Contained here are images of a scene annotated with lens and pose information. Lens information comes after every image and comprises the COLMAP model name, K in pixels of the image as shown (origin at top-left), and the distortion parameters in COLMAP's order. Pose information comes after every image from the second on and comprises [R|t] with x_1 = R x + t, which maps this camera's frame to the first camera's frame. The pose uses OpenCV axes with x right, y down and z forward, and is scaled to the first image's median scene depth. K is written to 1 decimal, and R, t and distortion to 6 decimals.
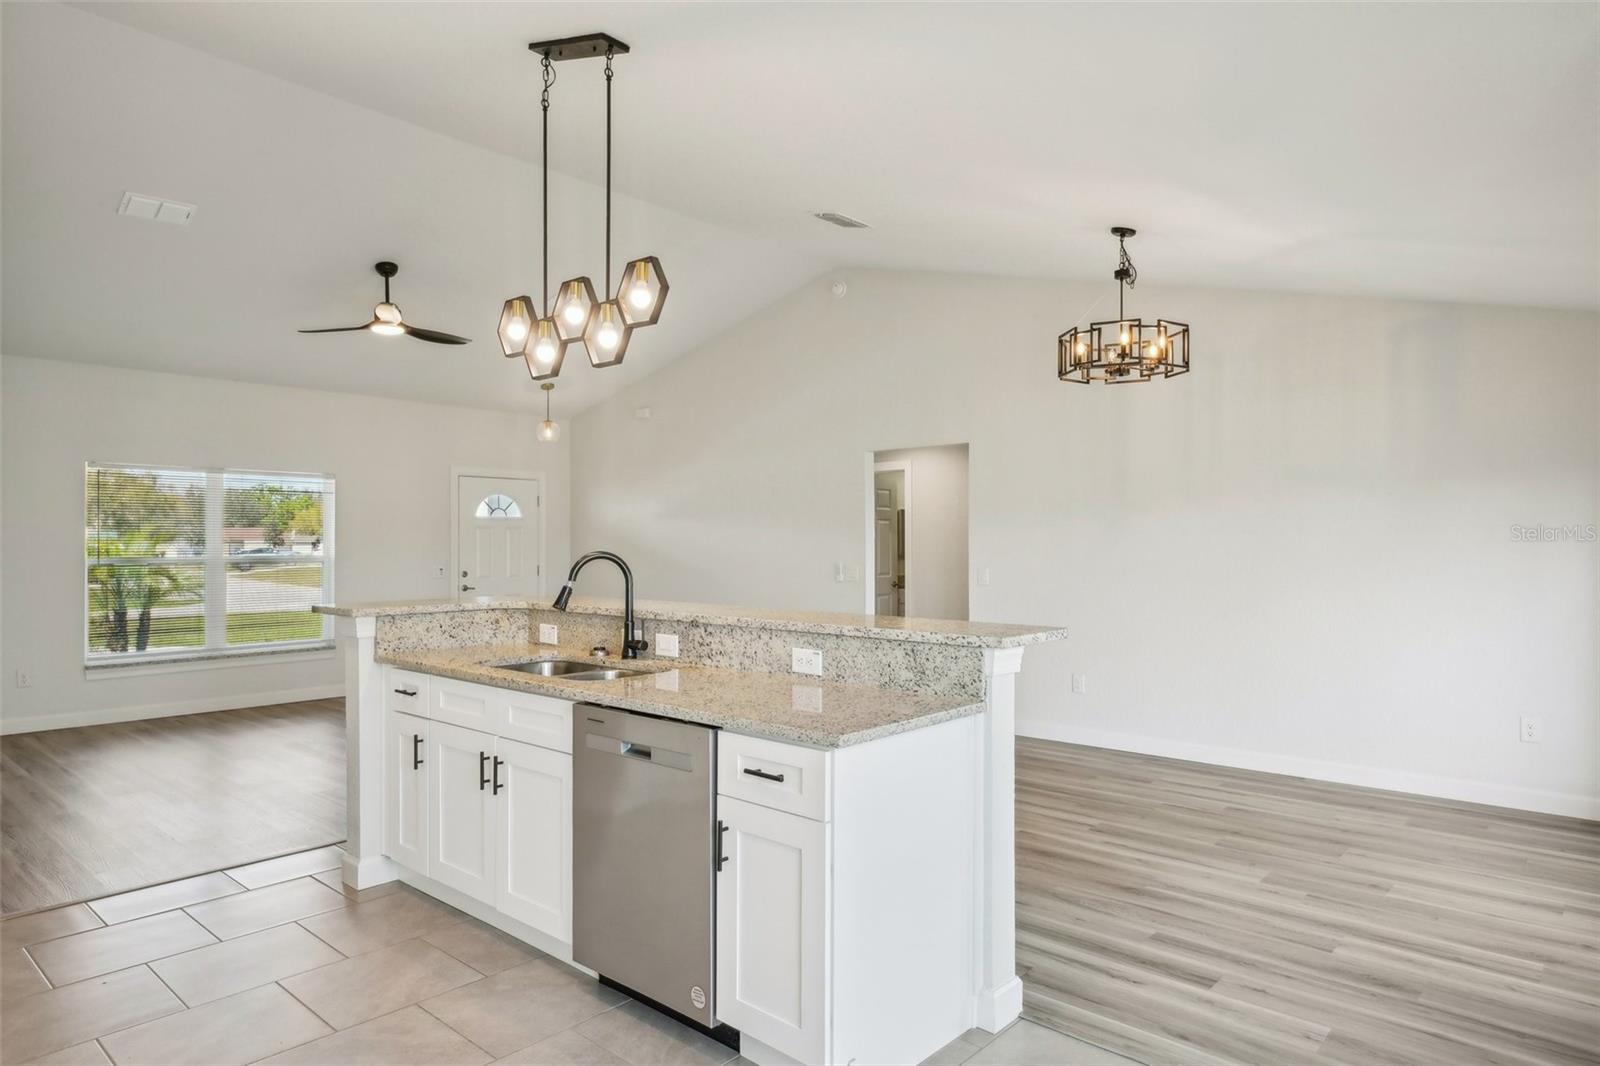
lens RADIAL K [[946.1, 0, 793.6], [0, 946.1, 538.5], [0, 0, 1]] dist [0.005079, 0.000147]
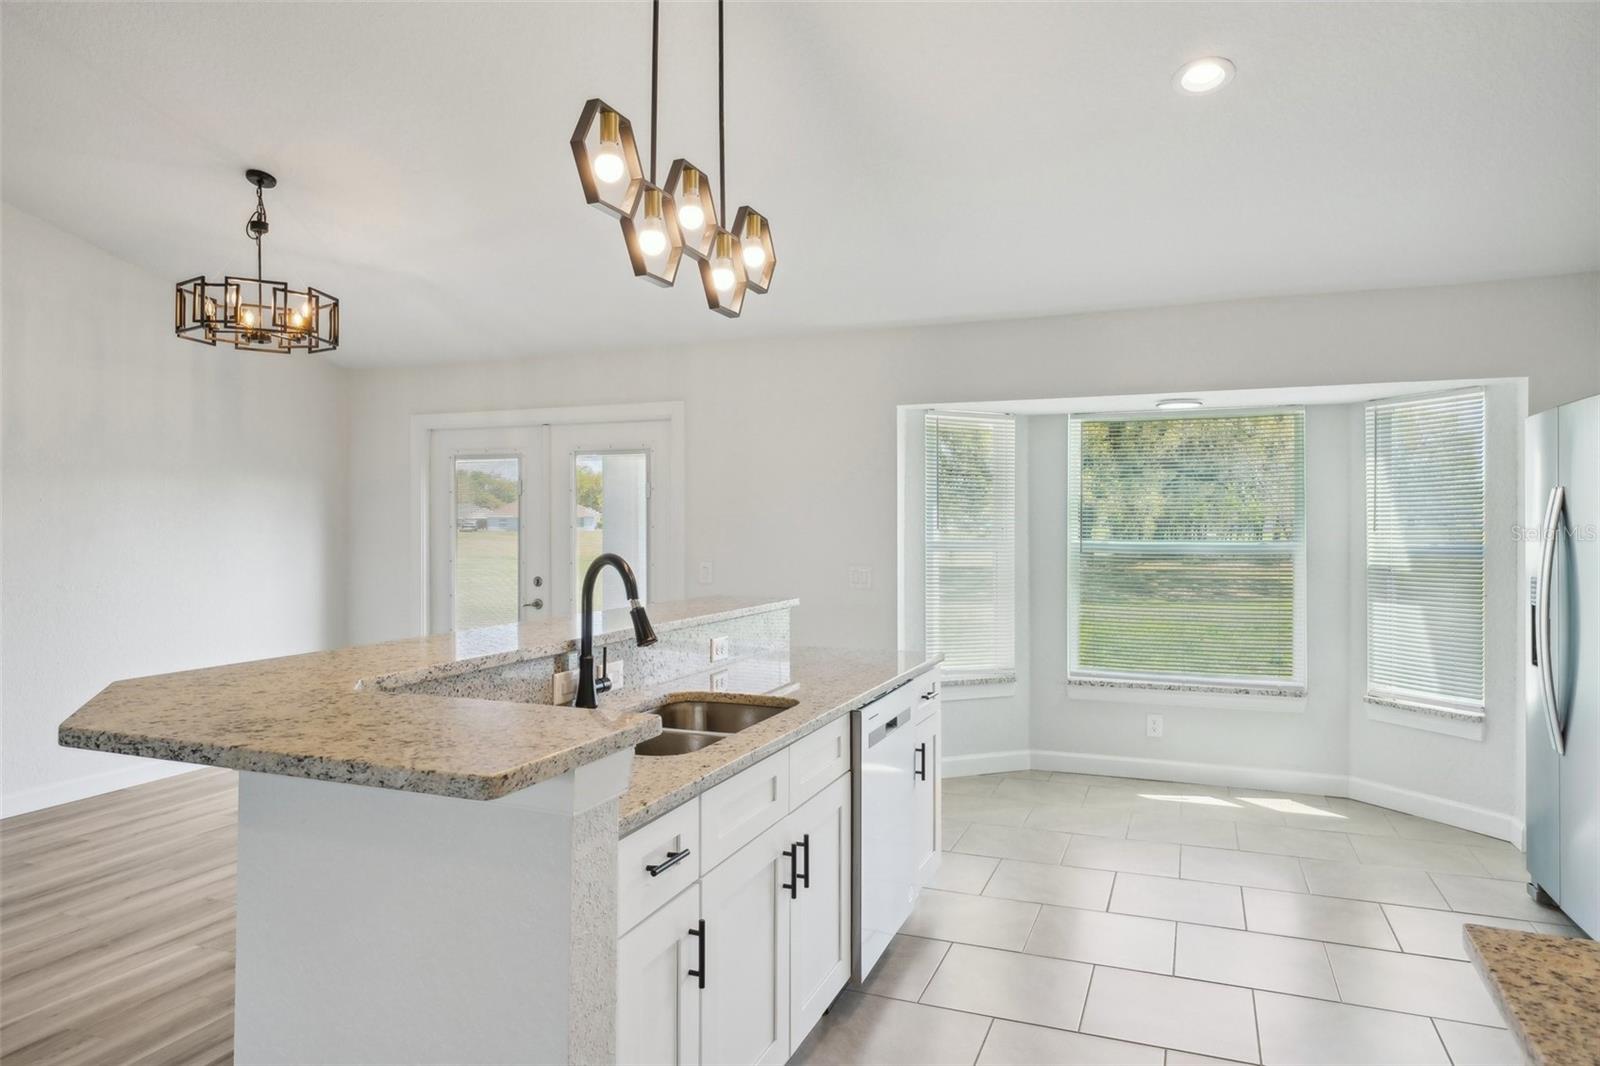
lens RADIAL K [[991.3, 0, 792.3], [0, 991.3, 526.5], [0, 0, 1]] dist [0.001163, 0.001867]
pose [[-0.339161, -0.001421, 0.940727, -0.890175], [-0.003257, 0.999995, 0.000336, -0.005651], [-0.940723, -0.002950, -0.339164, 1.101826]]
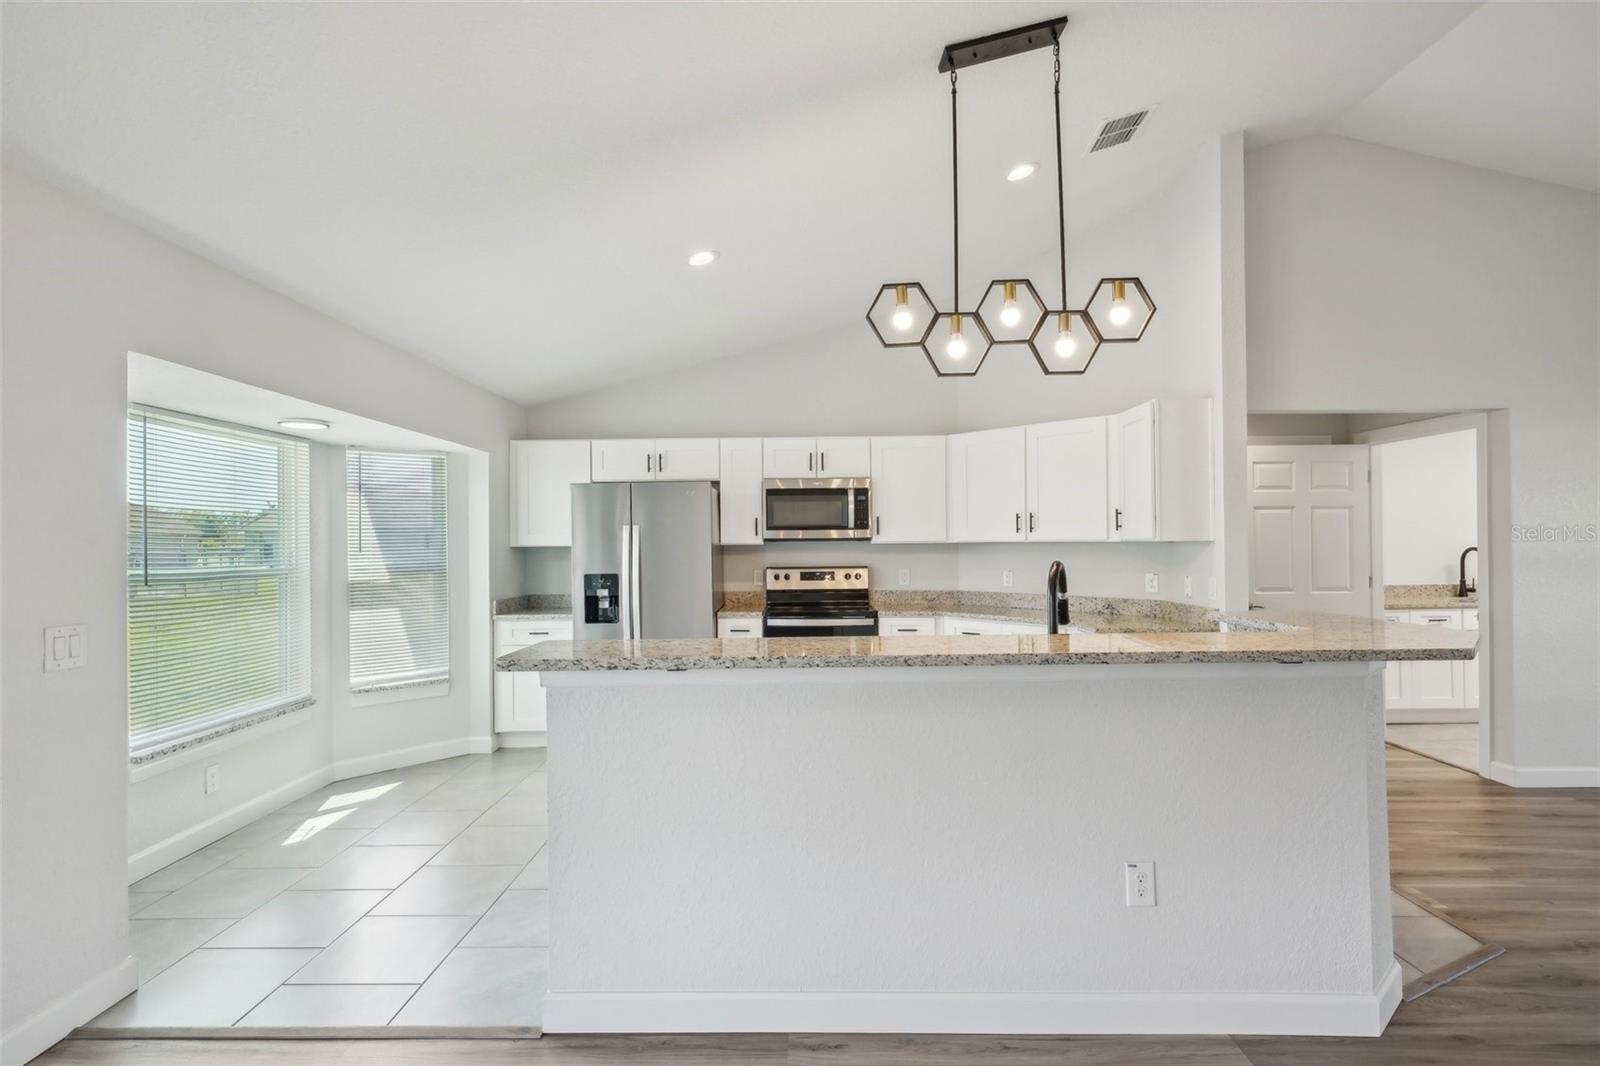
lens RADIAL K [[777.4, 0, 792.4], [0, 777.4, 535.8], [0, 0, 1]] dist [-0.000117, 0.000020]
pose [[-0.757977, 0.003018, -0.652274, 0.433682], [0.014407, 0.999823, -0.012116, -0.003263], [0.652122, -0.018581, -0.757886, 1.361575]]
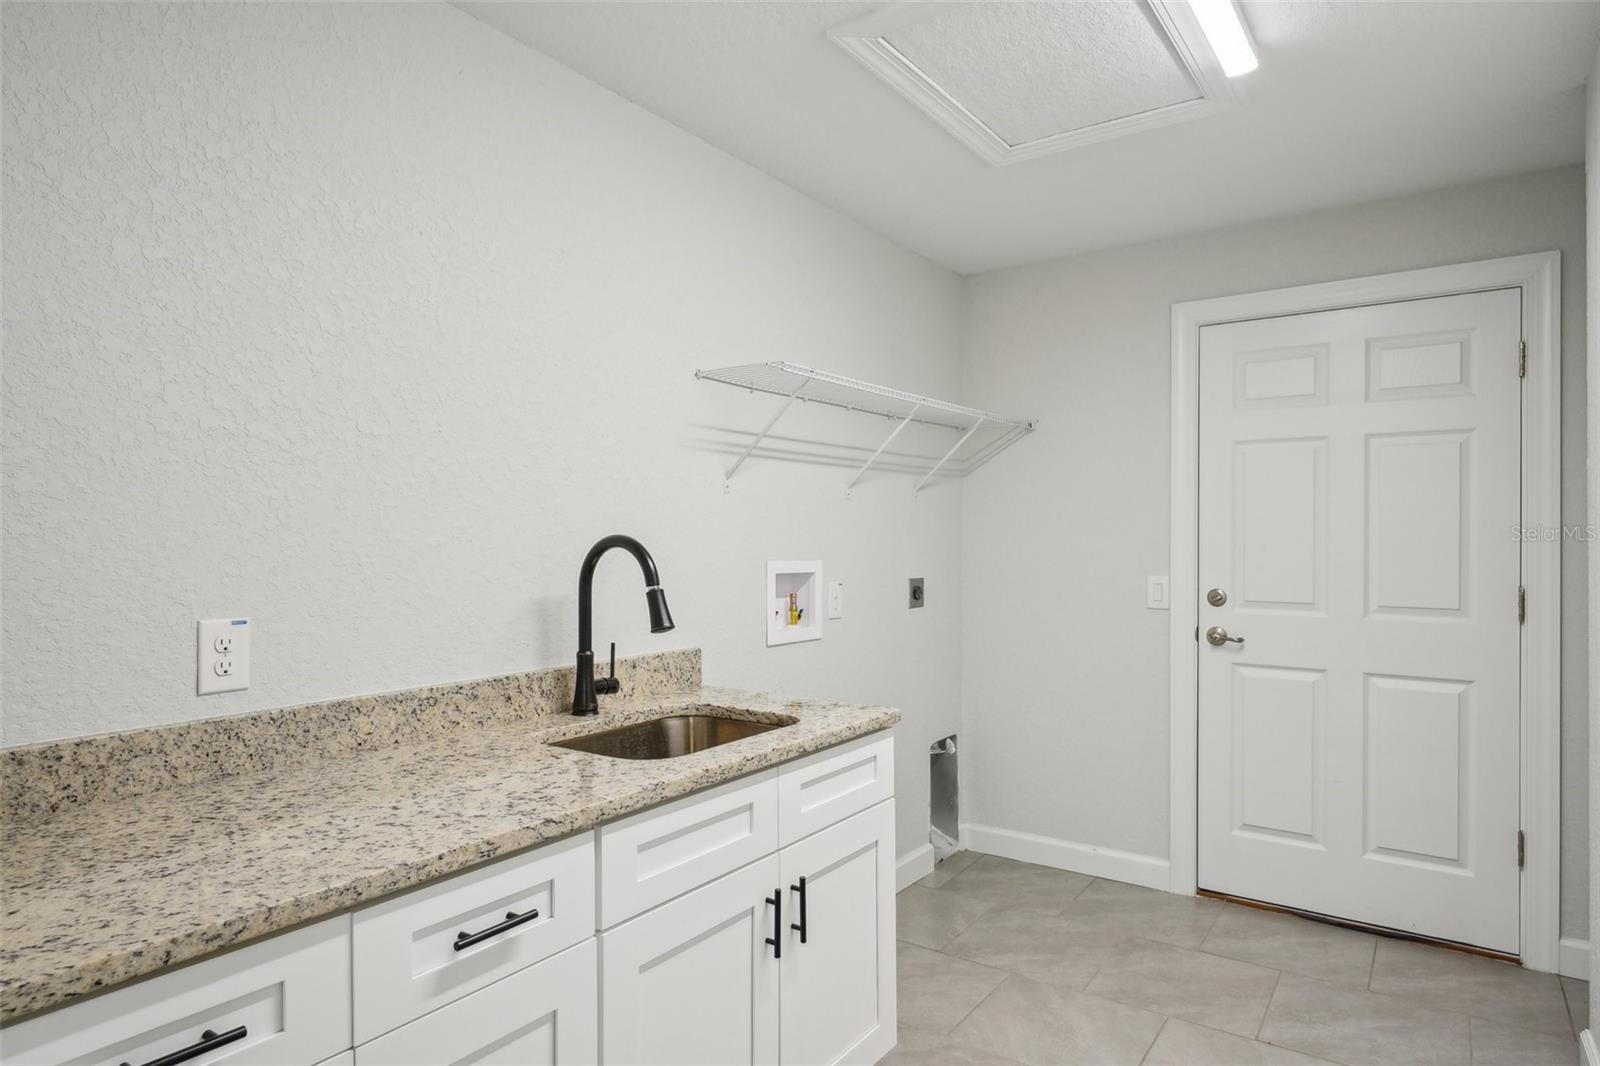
lens RADIAL K [[946.1, 0, 793.6], [0, 946.1, 538.5], [0, 0, 1]] dist [0.005079, 0.000147]
pose [[0.101572, 0.001274, -0.994827, -1.257740], [0.003415, 0.999993, 0.001630, 0.024397], [0.994822, -0.003563, 0.101567, 1.086296]]
